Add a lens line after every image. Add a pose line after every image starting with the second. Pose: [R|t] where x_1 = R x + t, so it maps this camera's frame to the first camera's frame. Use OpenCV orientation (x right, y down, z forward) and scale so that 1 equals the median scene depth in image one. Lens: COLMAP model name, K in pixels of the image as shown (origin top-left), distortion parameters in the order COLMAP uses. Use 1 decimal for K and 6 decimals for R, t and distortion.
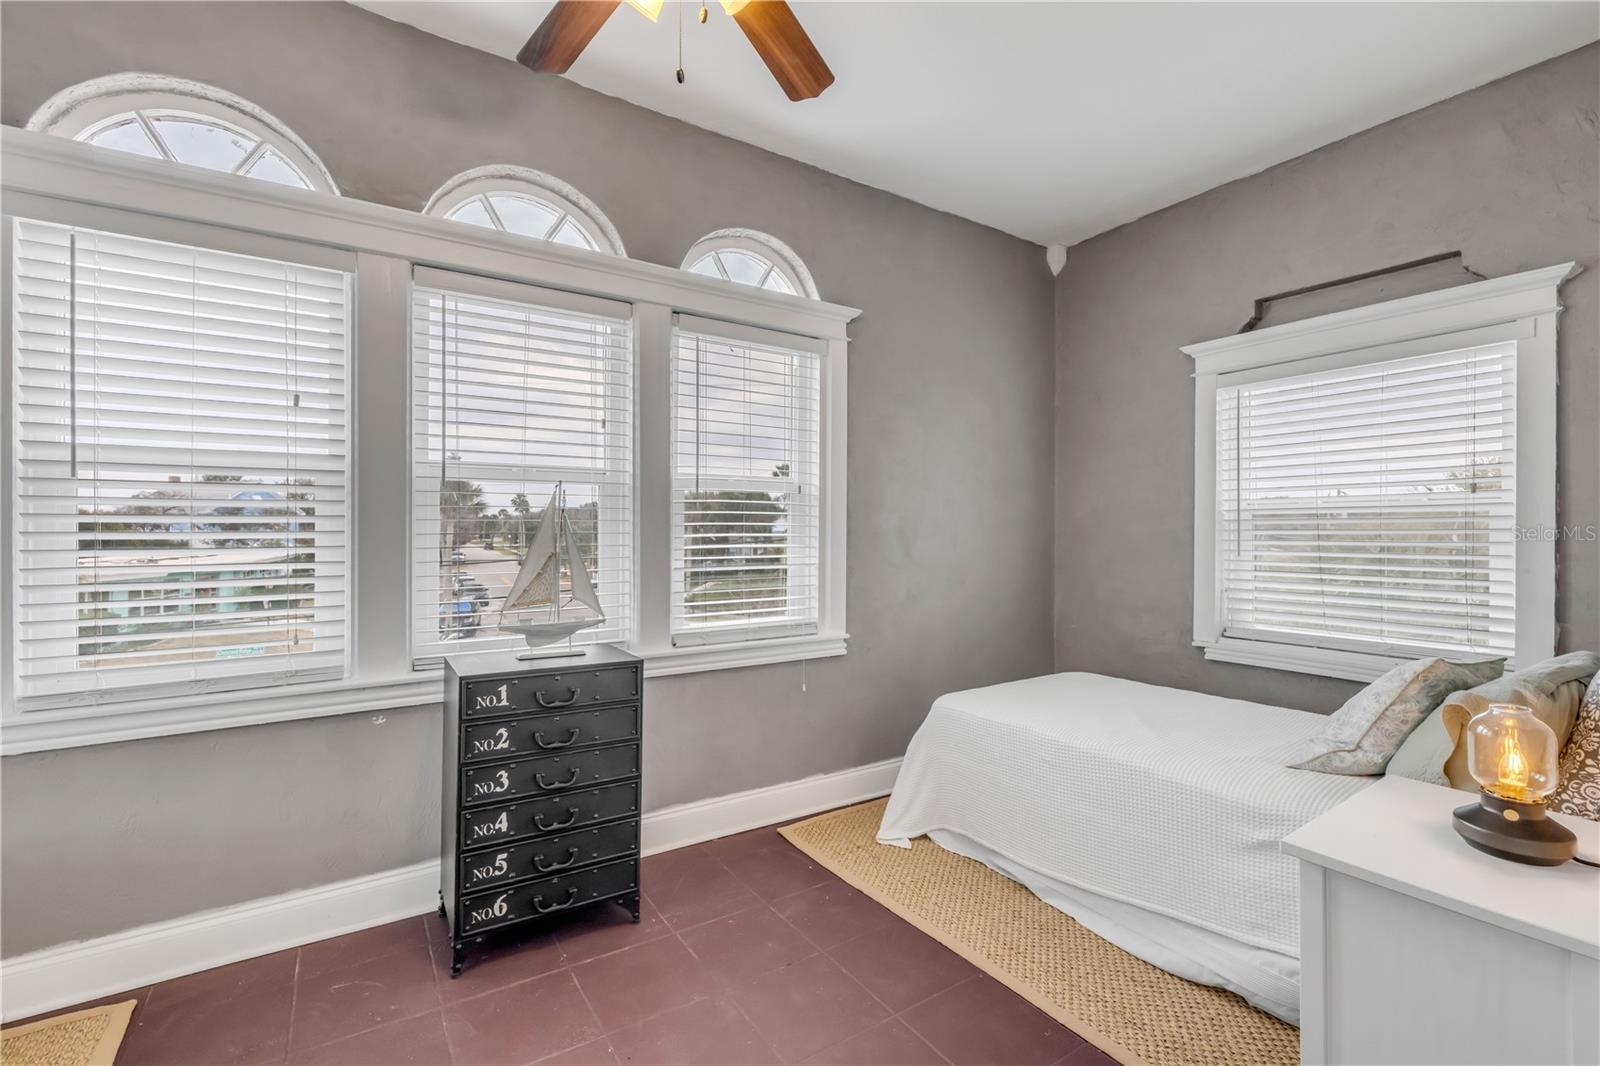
lens RADIAL K [[634.1, 0, 789.8], [0, 634.1, 525.4], [0, 0, 1]] dist [-0.007775, -0.000039]
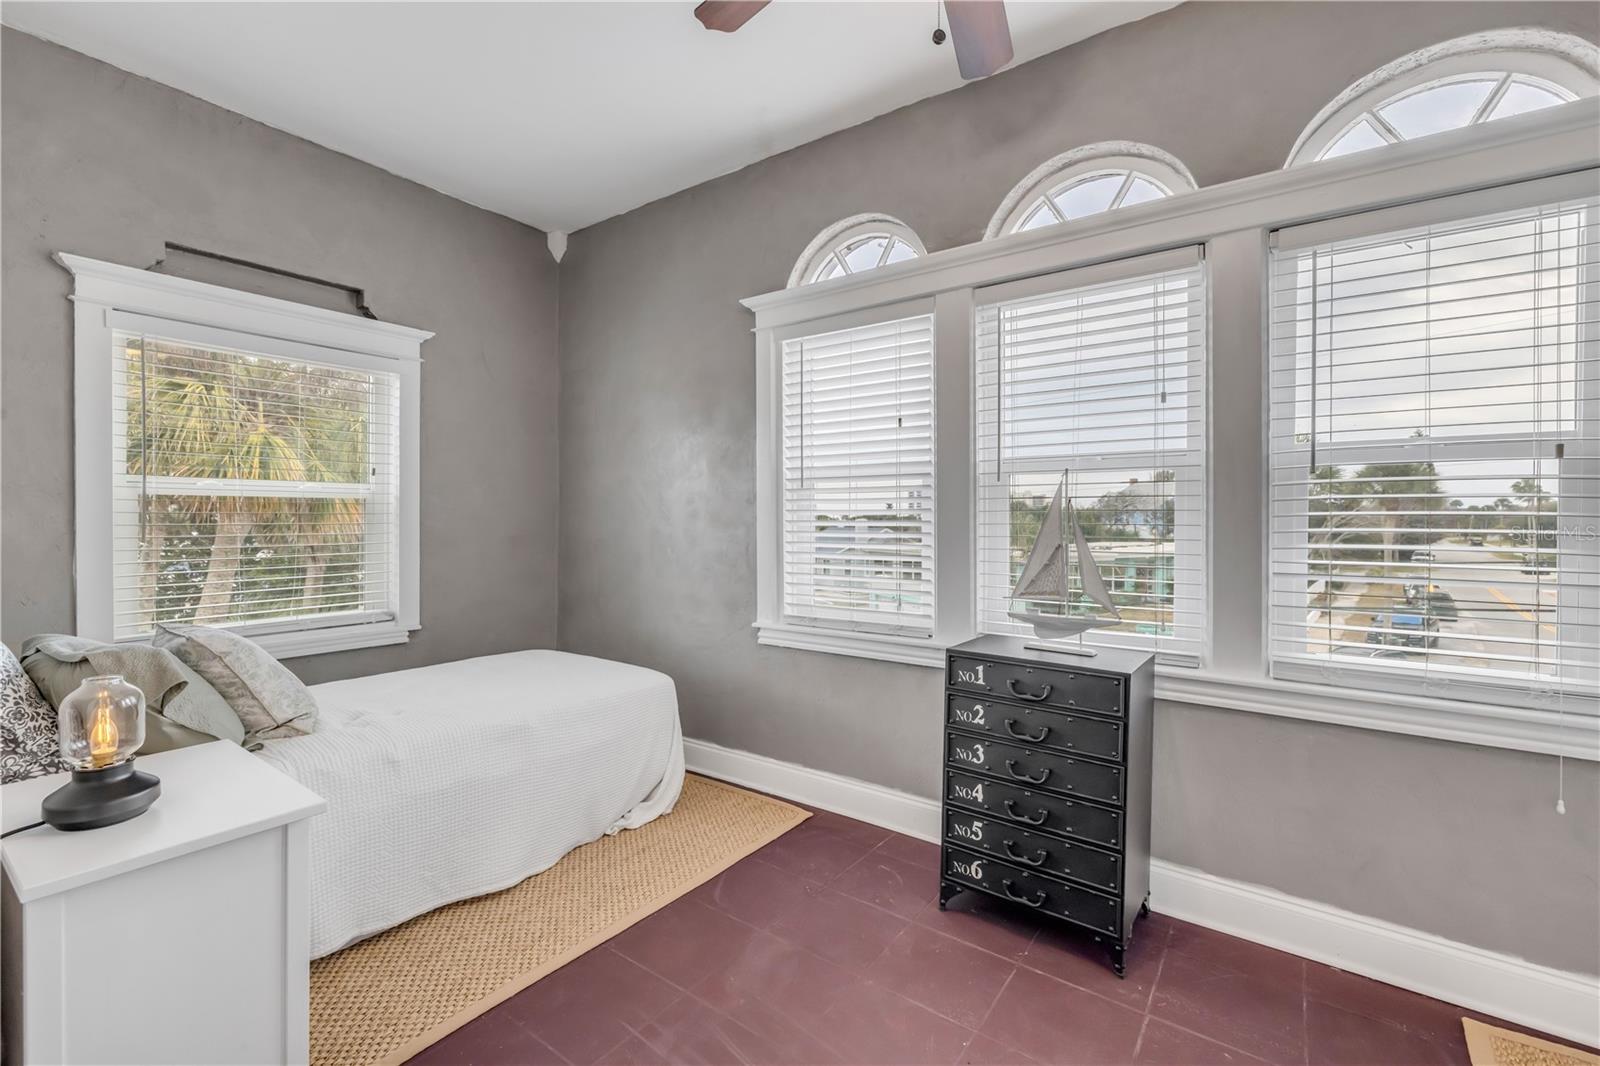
lens RADIAL K [[681.1, 0, 842.6], [0, 681.1, 515.3], [0, 0, 1]] dist [-0.003482, -0.000672]
pose [[0.423497, -0.002248, -0.905895, 0.486179], [0.002392, 0.999996, -0.001363, -0.000648], [0.905894, -0.001590, 0.423501, 0.294439]]
